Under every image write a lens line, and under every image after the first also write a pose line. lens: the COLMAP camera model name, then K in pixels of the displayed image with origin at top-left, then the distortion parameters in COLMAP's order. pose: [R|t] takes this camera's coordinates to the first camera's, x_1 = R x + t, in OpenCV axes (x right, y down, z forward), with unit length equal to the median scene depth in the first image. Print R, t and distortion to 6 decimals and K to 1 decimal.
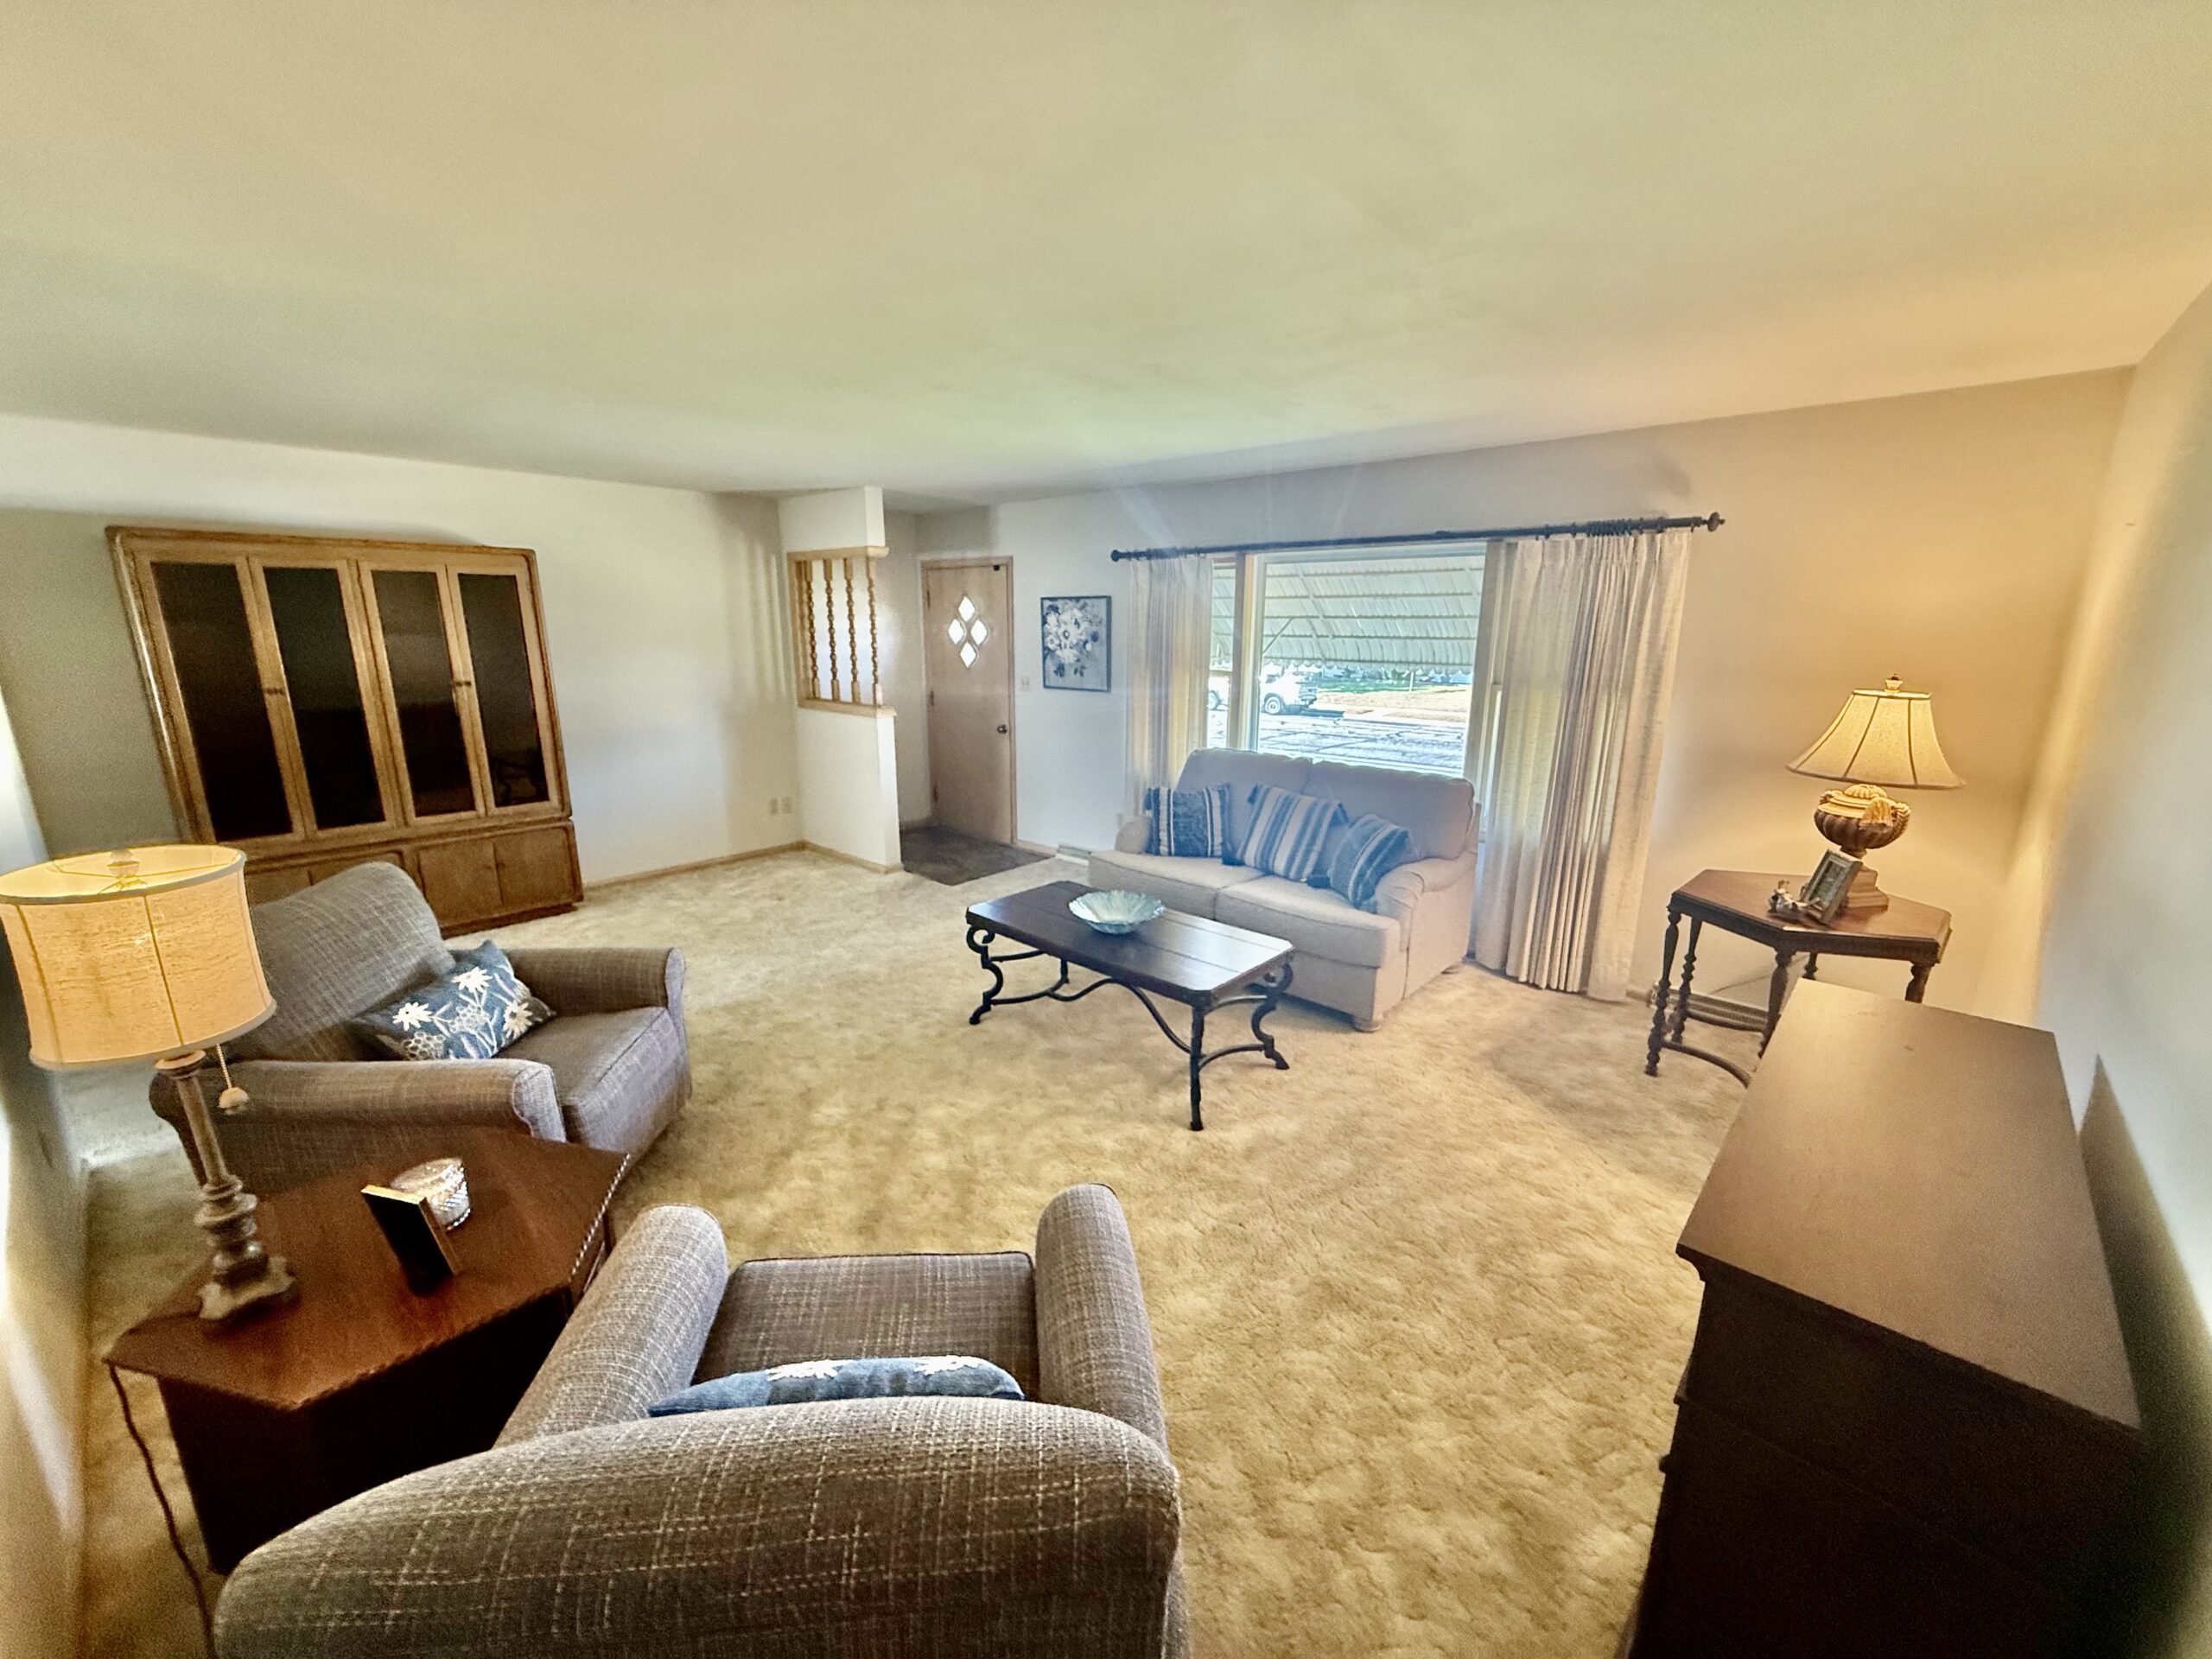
lens RADIAL K [[880.9, 0, 1103.4], [0, 880.9, 827.5], [0, 0, 1]] dist [0.008470, 0.000369]
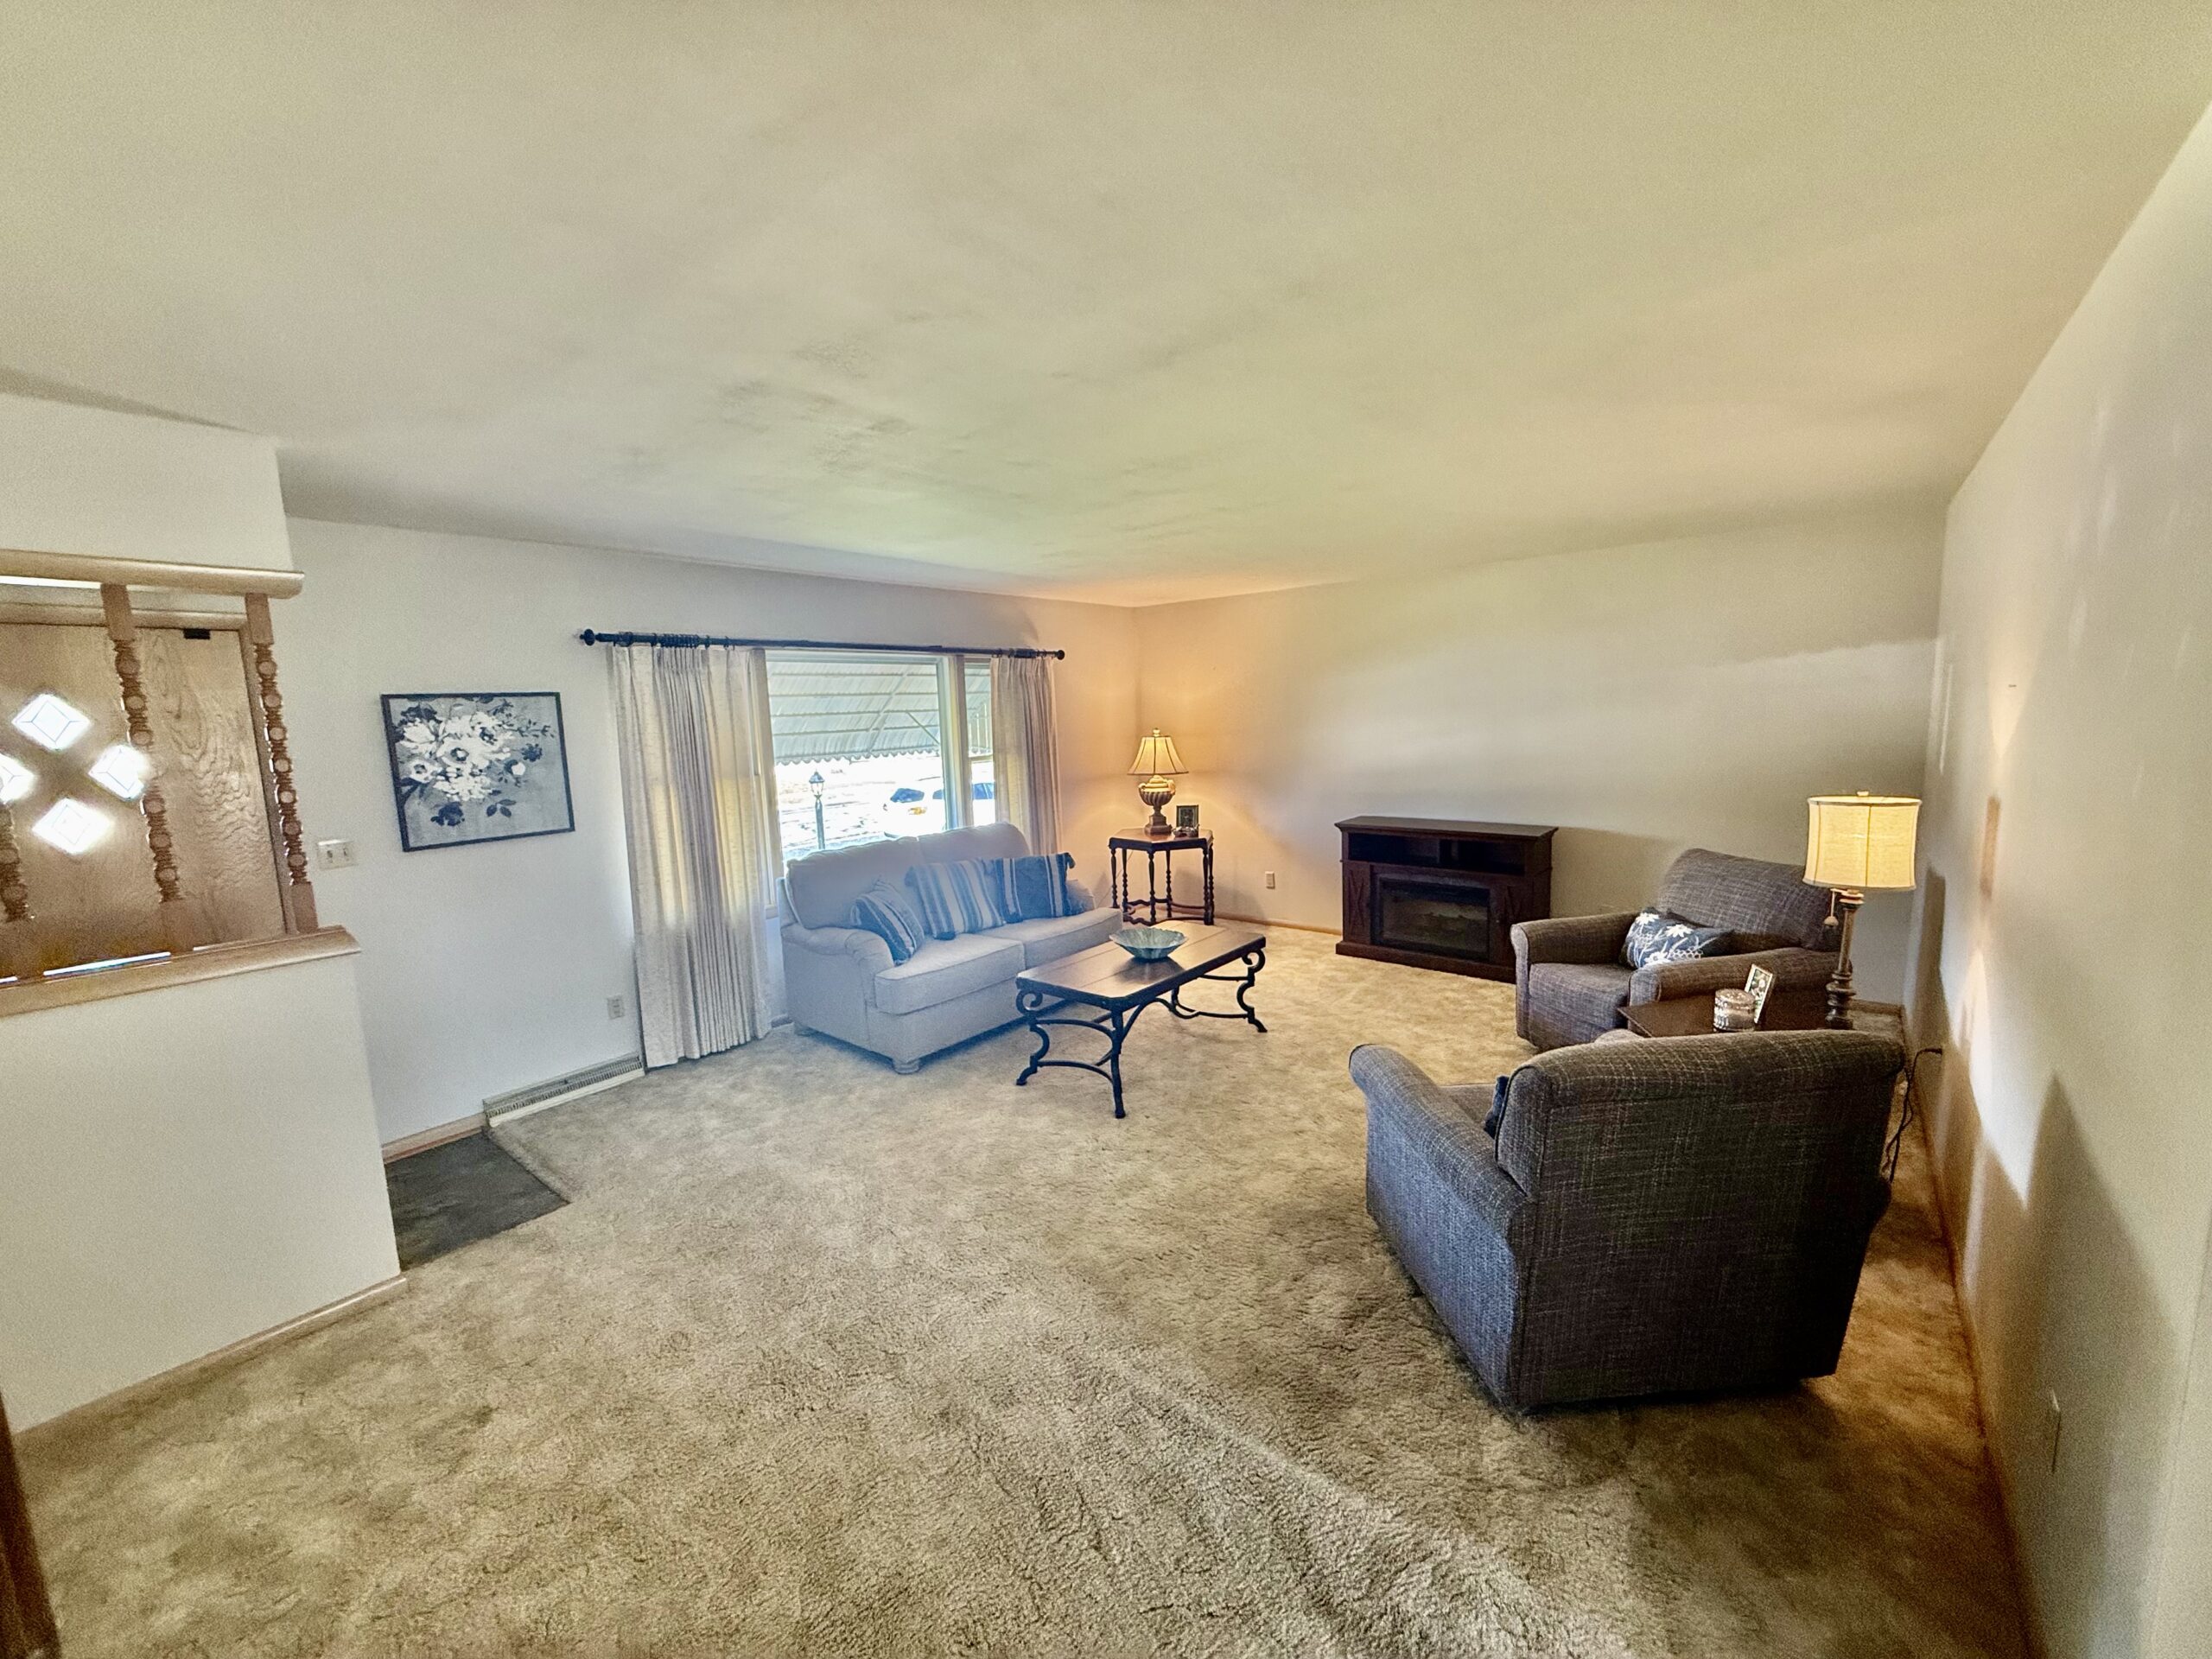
lens RADIAL K [[880.9, 0, 1103.4], [0, 880.9, 827.5], [0, 0, 1]] dist [0.008470, 0.000369]
pose [[-0.042123, -0.140423, 0.989195, -0.689476], [0.261736, 0.953946, 0.146565, -0.149102], [-0.964220, 0.265081, -0.003429, 0.607091]]
